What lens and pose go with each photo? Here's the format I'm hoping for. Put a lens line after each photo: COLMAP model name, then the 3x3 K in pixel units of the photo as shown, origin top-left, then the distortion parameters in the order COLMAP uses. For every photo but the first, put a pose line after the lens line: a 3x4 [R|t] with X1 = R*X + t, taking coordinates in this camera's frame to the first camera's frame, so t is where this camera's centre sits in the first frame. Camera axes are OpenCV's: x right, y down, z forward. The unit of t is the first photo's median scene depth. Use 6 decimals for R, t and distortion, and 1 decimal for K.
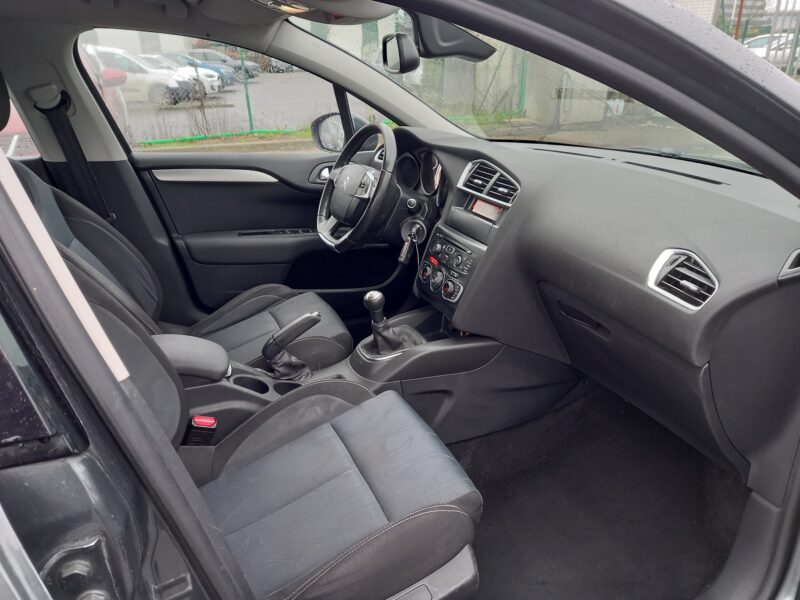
lens RADIAL K [[571.8, 0, 400.3], [0, 571.8, 299.2], [0, 0, 1]] dist [0.062011, -0.039657]
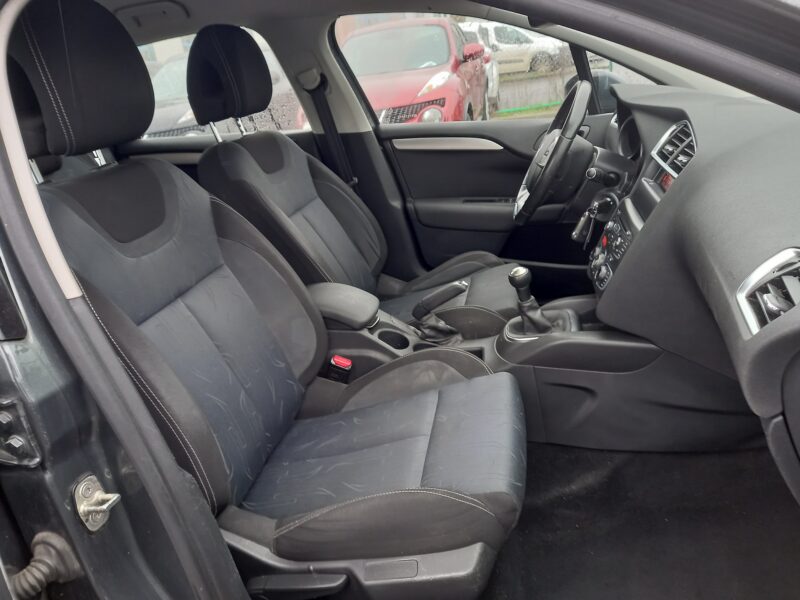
lens RADIAL K [[571.8, 0, 399.0], [0, 571.8, 300.0], [0, 0, 1]] dist [0.062011, -0.039657]
pose [[0.820049, 0.145726, -0.553429, 0.280907], [-0.114372, 0.989260, 0.091015, -0.020628], [0.560749, -0.011340, 0.827908, 0.093398]]
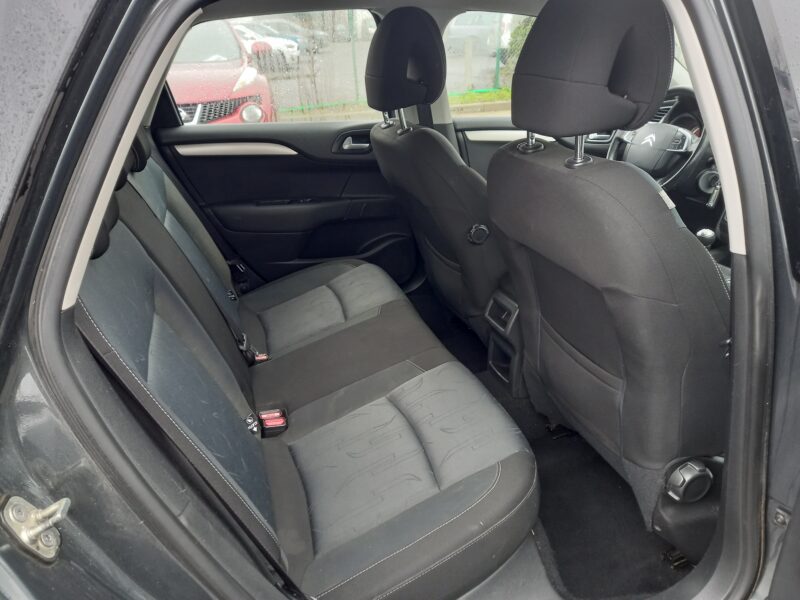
lens RADIAL K [[571.8, 0, 405.7], [0, 571.8, 302.2], [0, 0, 1]] dist [0.062011, -0.039657]
pose [[0.999588, 0.006703, -0.027903, -0.591020], [-0.005283, 0.998703, 0.050647, 0.074860], [0.028206, -0.050479, 0.998327, -0.213647]]
